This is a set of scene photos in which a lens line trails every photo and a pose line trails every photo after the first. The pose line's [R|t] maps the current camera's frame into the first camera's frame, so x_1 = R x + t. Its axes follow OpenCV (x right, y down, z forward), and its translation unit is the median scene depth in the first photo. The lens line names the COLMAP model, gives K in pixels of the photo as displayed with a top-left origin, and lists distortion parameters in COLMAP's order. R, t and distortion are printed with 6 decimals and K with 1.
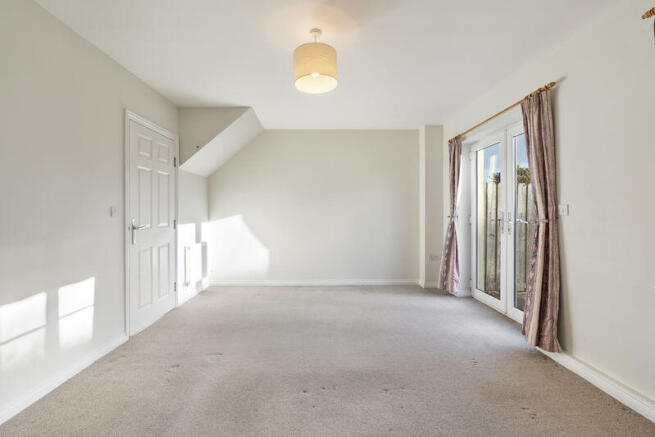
lens RADIAL K [[298.6, 0, 327.8], [0, 298.6, 212.6], [0, 0, 1]] dist [-0.011740, 0.001605]
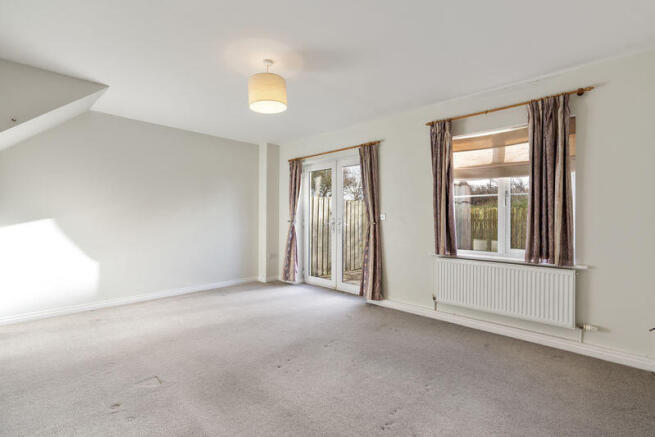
lens RADIAL K [[298.6, 0, 326.9], [0, 298.6, 220.5], [0, 0, 1]] dist [-0.011740, 0.001605]
pose [[0.702857, -0.001950, 0.711329, -0.430028], [-0.005543, 0.999951, 0.008218, -0.000938], [-0.711310, -0.009718, 0.702812, 0.011793]]
